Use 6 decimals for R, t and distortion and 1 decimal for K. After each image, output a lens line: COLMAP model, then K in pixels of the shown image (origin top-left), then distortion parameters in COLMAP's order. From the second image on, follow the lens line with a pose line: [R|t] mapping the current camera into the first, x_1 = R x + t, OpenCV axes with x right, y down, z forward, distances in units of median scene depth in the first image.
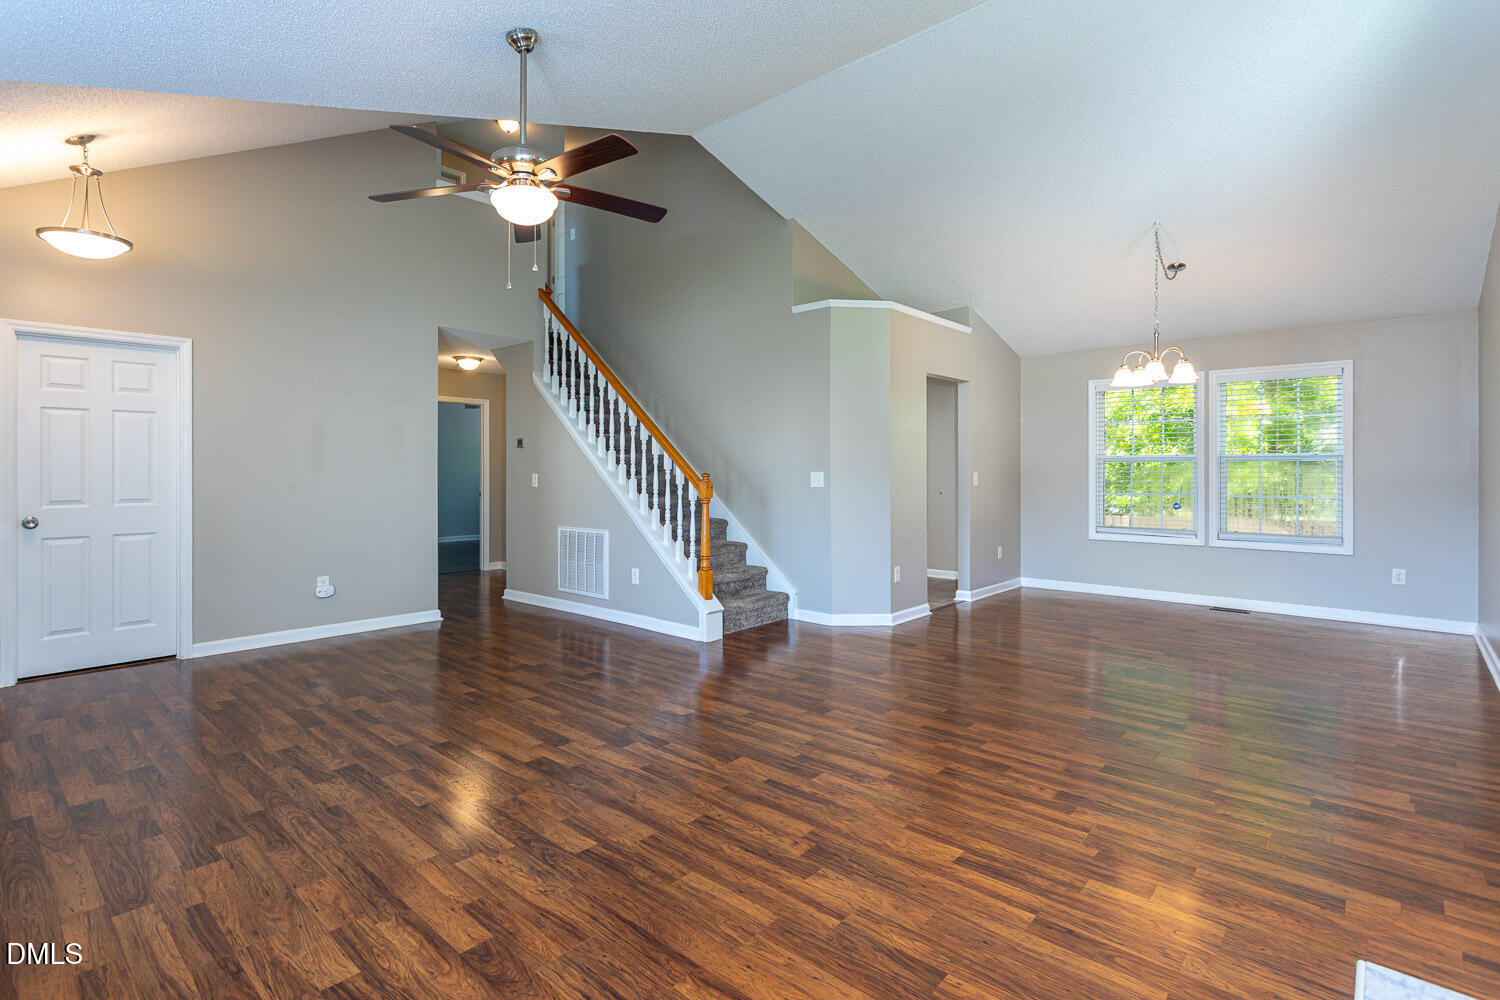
lens RADIAL K [[714.0, 0, 745.3], [0, 714.0, 486.3], [0, 0, 1]] dist [0.003396, -0.001111]
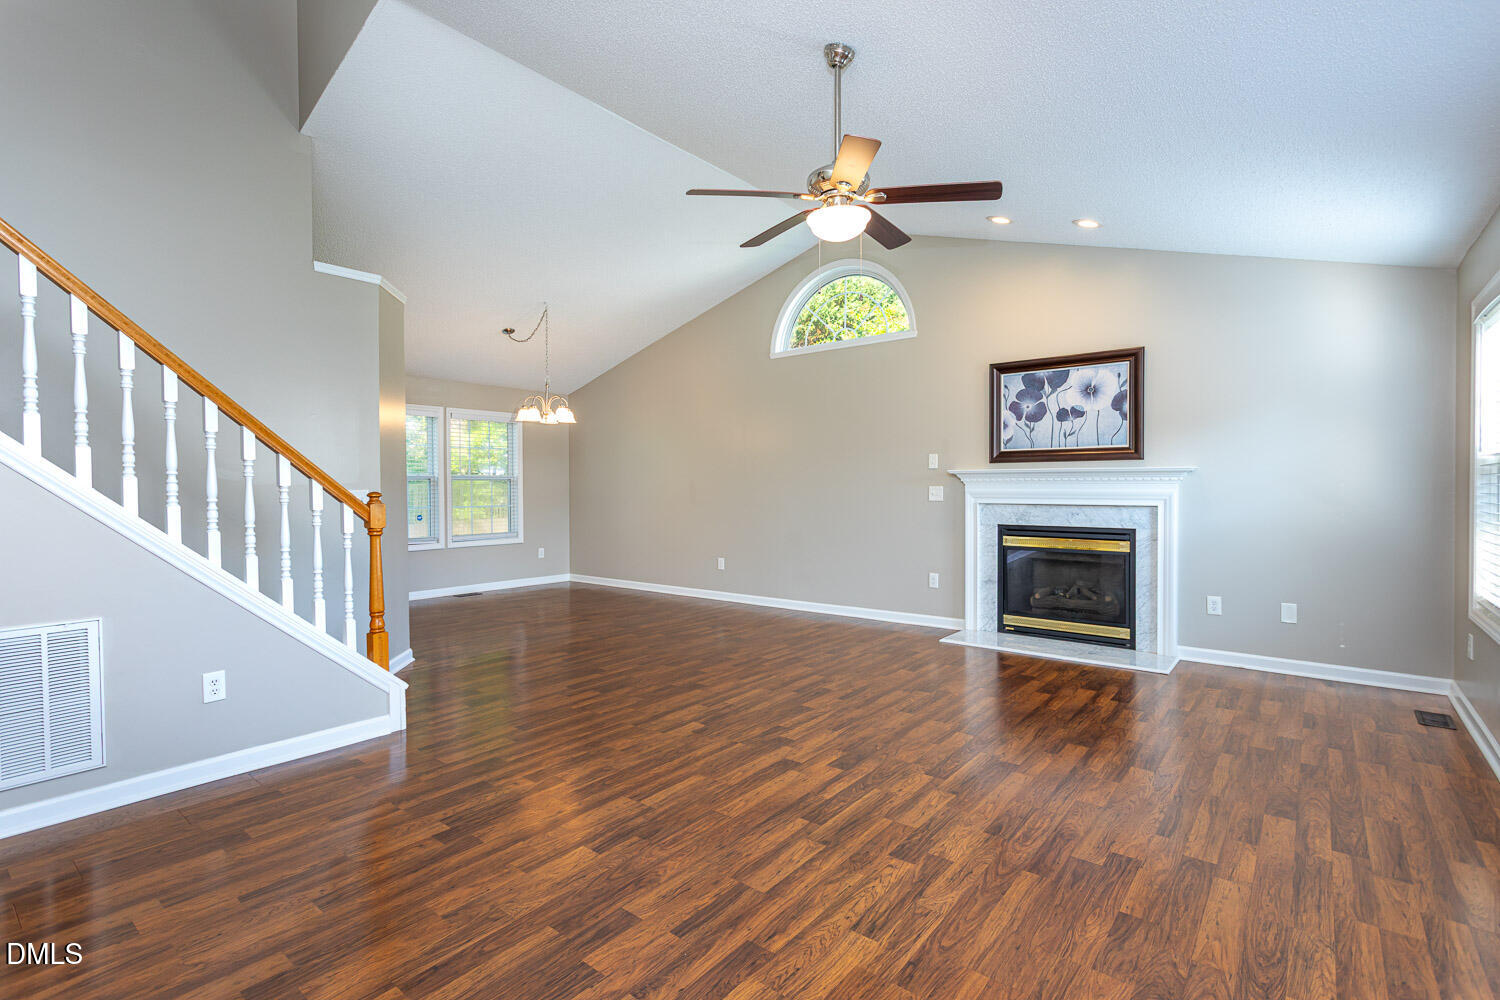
lens RADIAL K [[714.0, 0, 736.7], [0, 714.0, 486.0], [0, 0, 1]] dist [0.003396, -0.001111]
pose [[-0.045492, 0.001730, 0.998963, -1.252471], [0.027142, 0.999631, -0.000495, -0.020150], [-0.998596, 0.027092, -0.045522, 1.129599]]
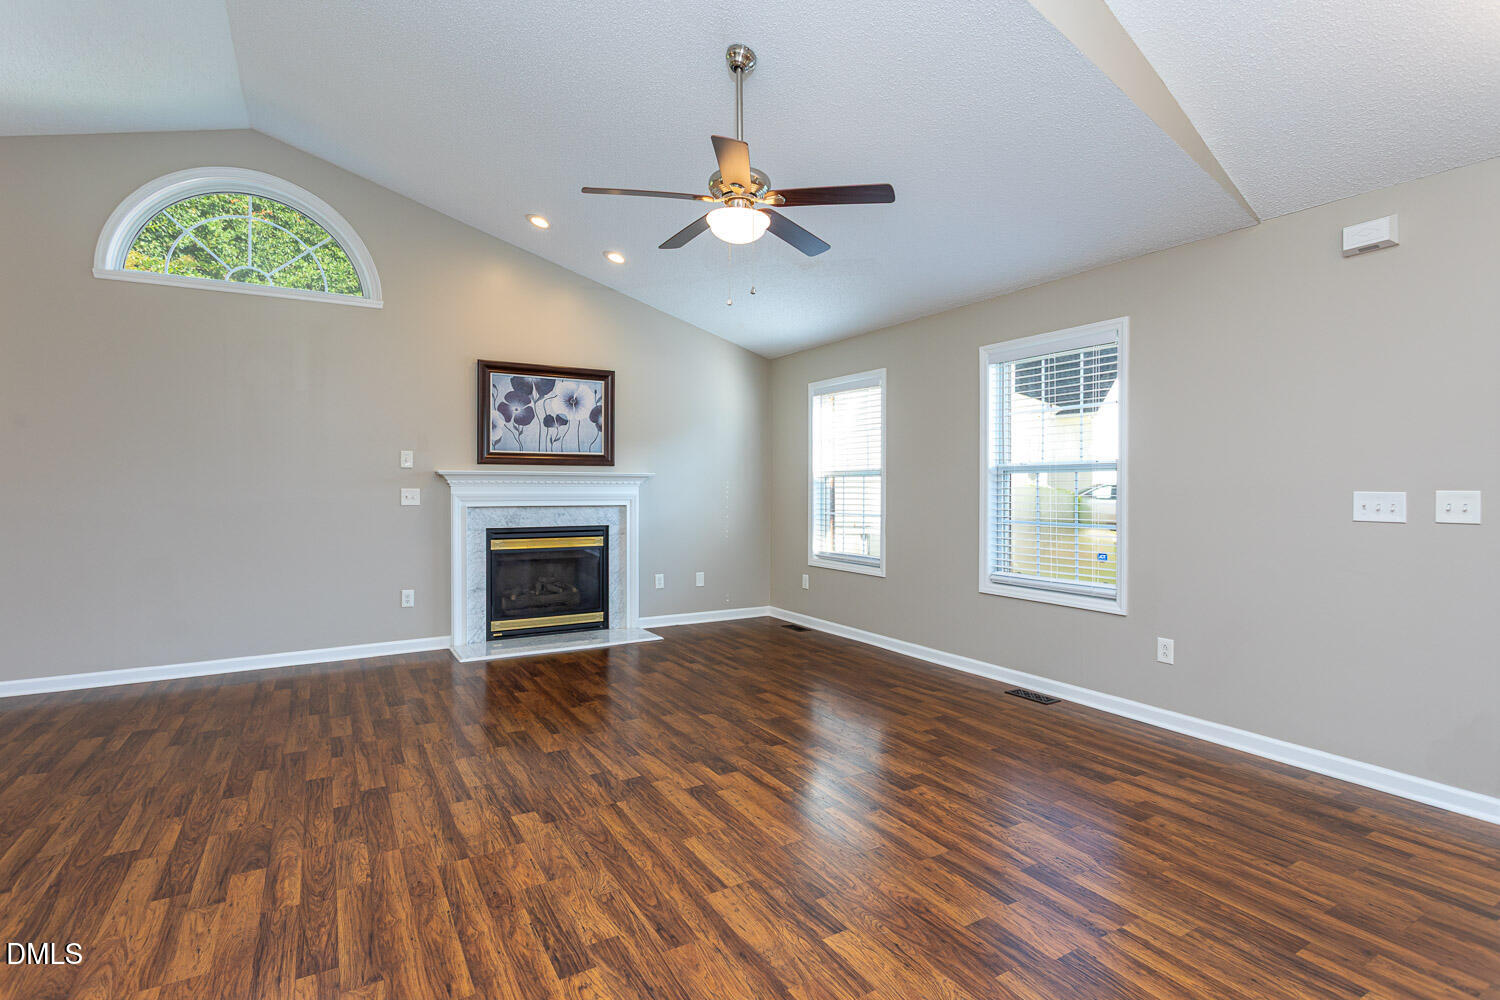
lens RADIAL K [[714.0, 0, 749.5], [0, 714.0, 511.5], [0, 0, 1]] dist [0.003396, -0.001111]
pose [[-0.954337, -0.009132, 0.298591, -0.595986], [0.008142, 0.998366, 0.056558, -0.040912], [-0.298620, 0.056406, -0.952704, 1.854886]]
